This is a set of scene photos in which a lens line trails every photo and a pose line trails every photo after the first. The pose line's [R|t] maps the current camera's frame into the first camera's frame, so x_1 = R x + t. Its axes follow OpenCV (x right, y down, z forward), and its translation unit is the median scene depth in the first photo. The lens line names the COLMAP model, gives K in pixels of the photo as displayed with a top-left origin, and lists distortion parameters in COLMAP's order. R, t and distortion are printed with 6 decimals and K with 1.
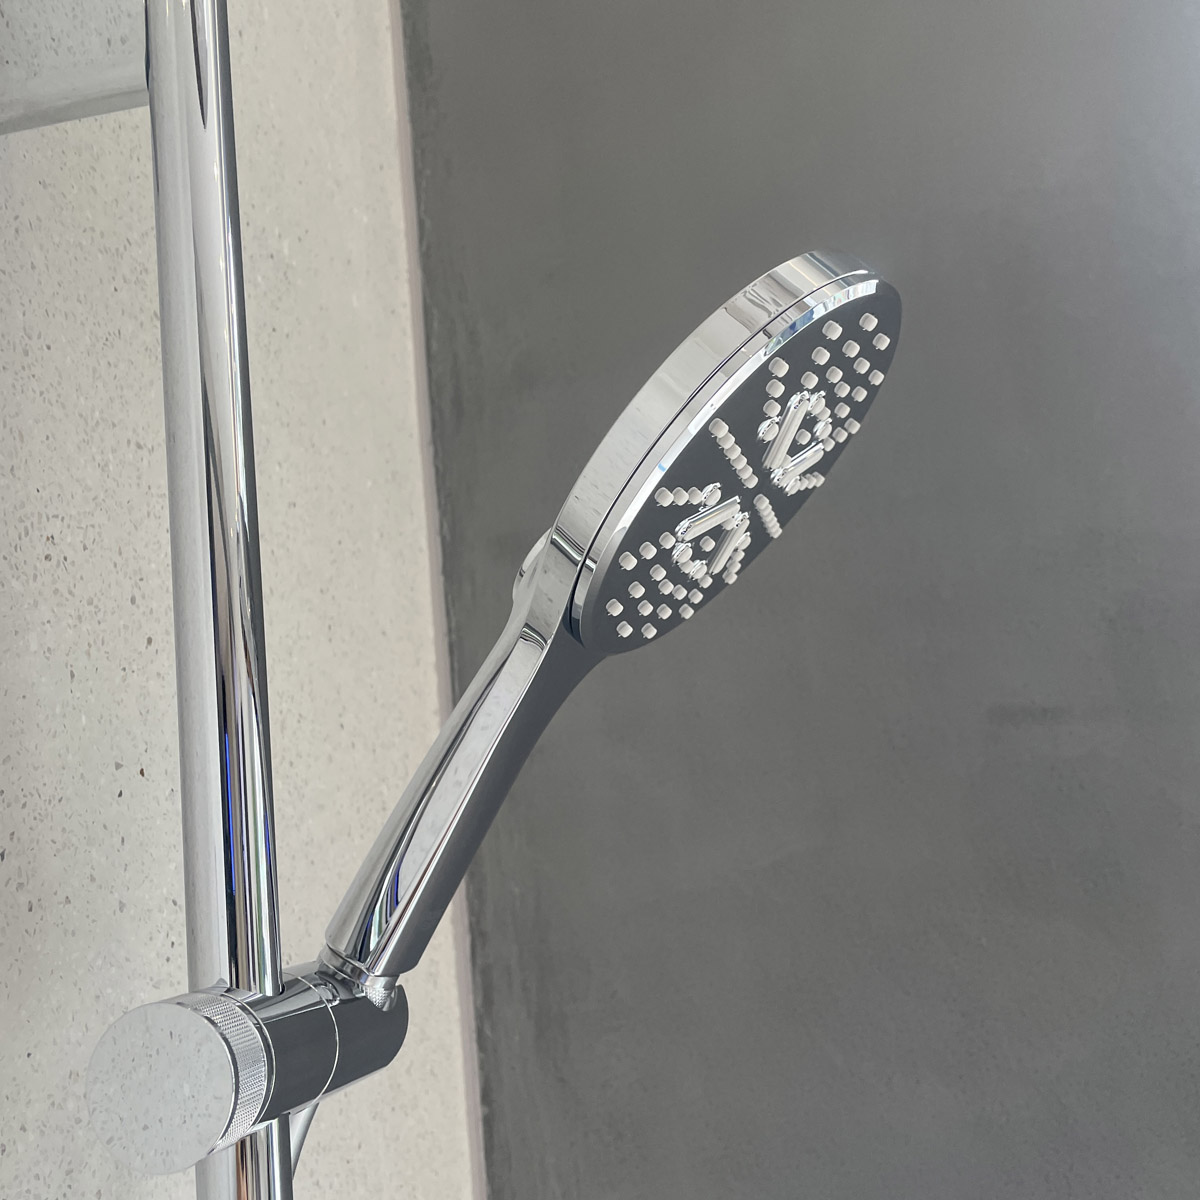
lens RADIAL K [[1211.9, 0, 595.6], [0, 1211.9, 600.9], [0, 0, 1]] dist [0.092598, -0.165143]
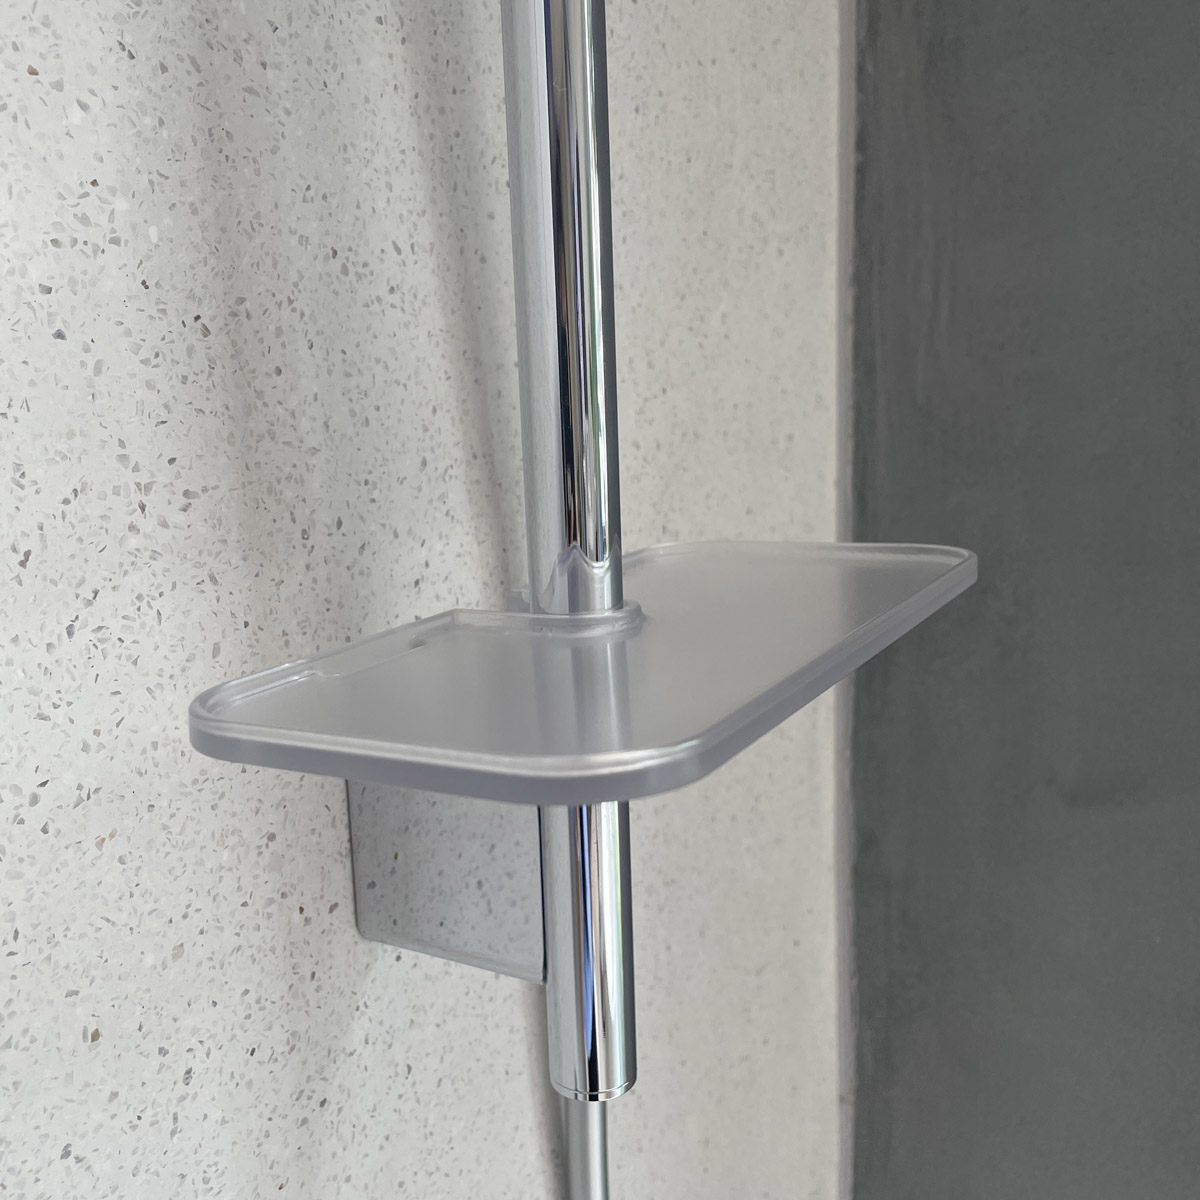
lens RADIAL K [[1243.6, 0, 601.3], [0, 1243.6, 623.6], [0, 0, 1]] dist [0.053486, -0.082671]
pose [[0.947611, 0.129031, -0.292207, 0.049204], [-0.002098, 0.917278, 0.398243, 0.394277], [0.319421, -0.376766, 0.869493, -0.001434]]
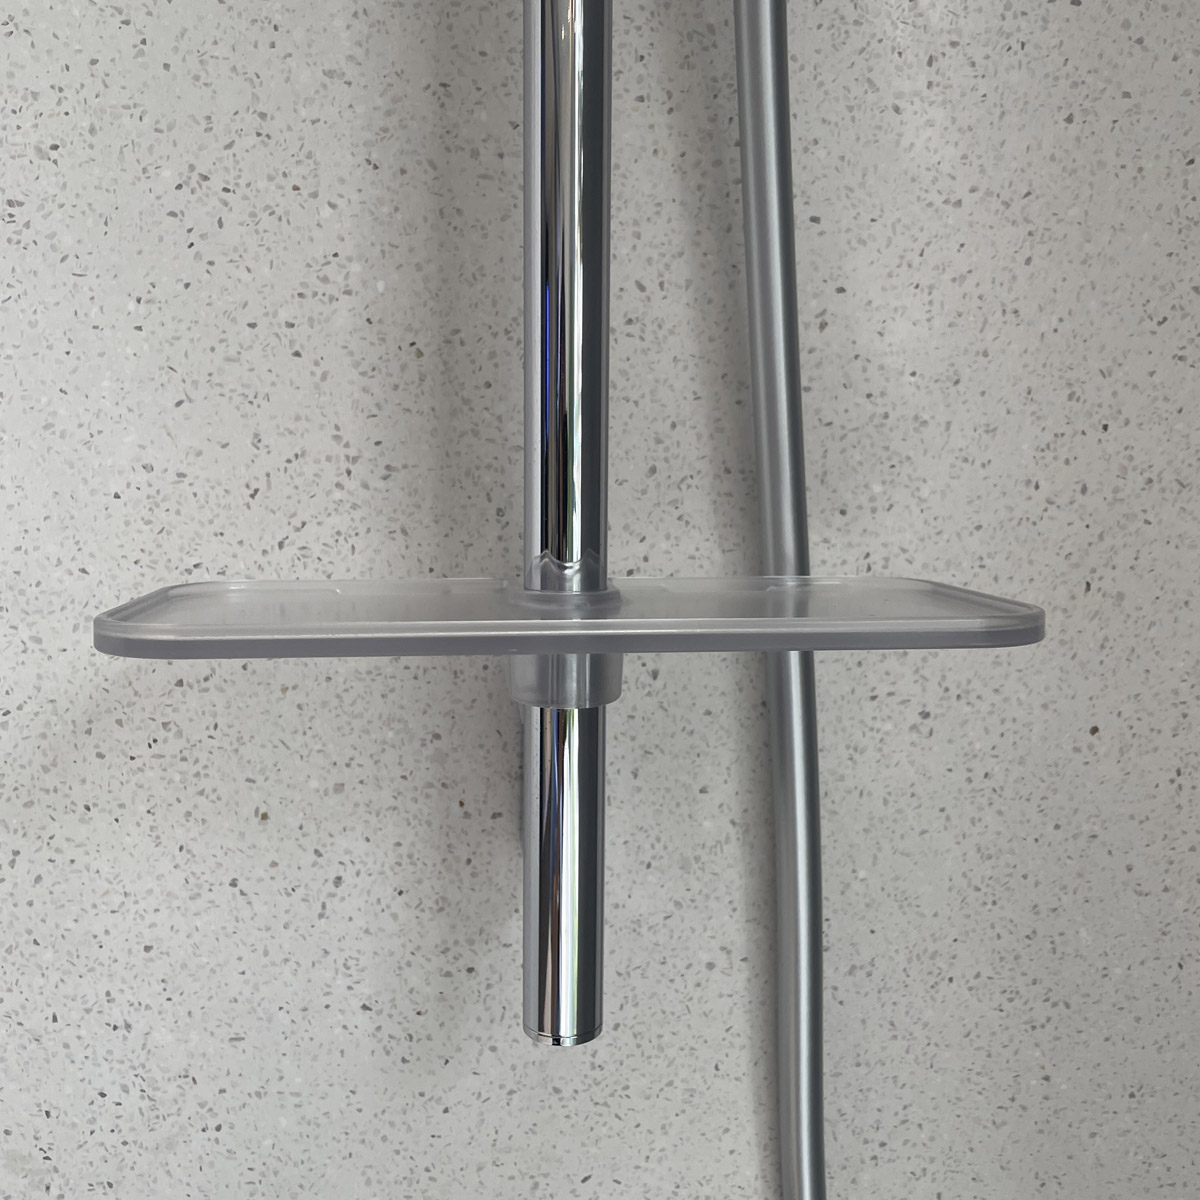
lens RADIAL K [[1211.9, 0, 595.6], [0, 1211.9, 600.9], [0, 0, 1]] dist [0.092598, -0.165143]
pose [[0.295633, 0.209730, -0.931995, 0.401911], [0.135535, 0.956526, 0.258242, 0.452268], [0.945638, -0.202662, 0.254355, 0.297670]]
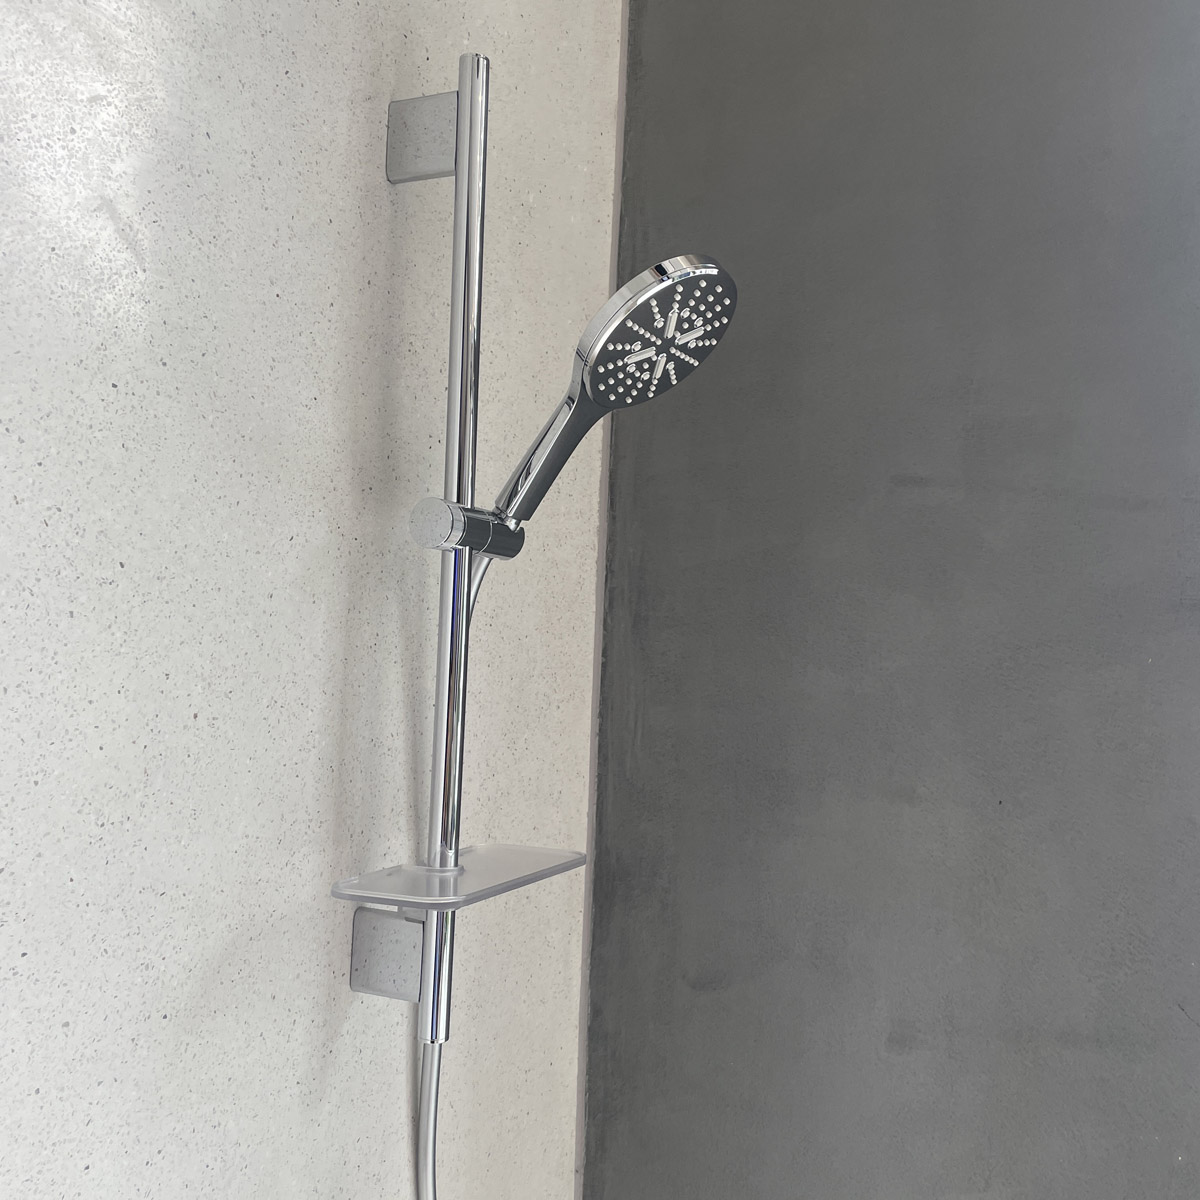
lens RADIAL K [[1211.9, 0, 595.6], [0, 1211.9, 600.9], [0, 0, 1]] dist [0.092598, -0.165143]
pose [[0.958631, 0.129188, -0.253647, 0.399642], [-0.089370, 0.982619, 0.162705, 0.018610], [0.270258, -0.133306, 0.953515, -0.871357]]
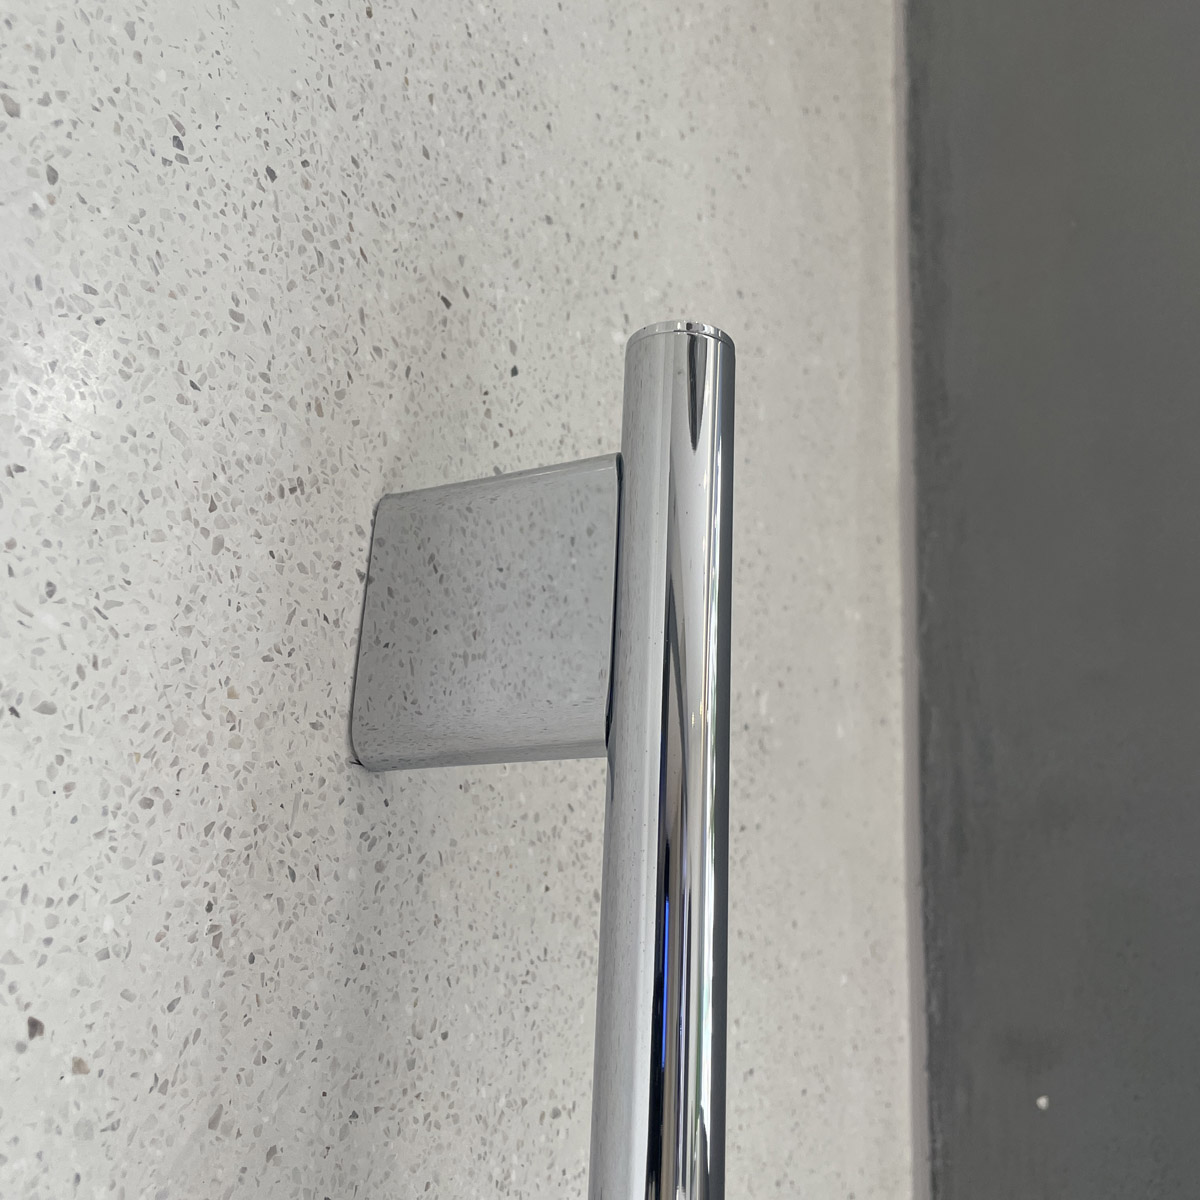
lens RADIAL K [[1211.9, 0, 595.6], [0, 1211.9, 600.9], [0, 0, 1]] dist [0.092598, -0.165143]
pose [[0.939492, 0.046777, -0.339362, -0.087129], [-0.089097, 0.989907, -0.110209, -0.240921], [0.330782, 0.133776, 0.934177, 0.214164]]
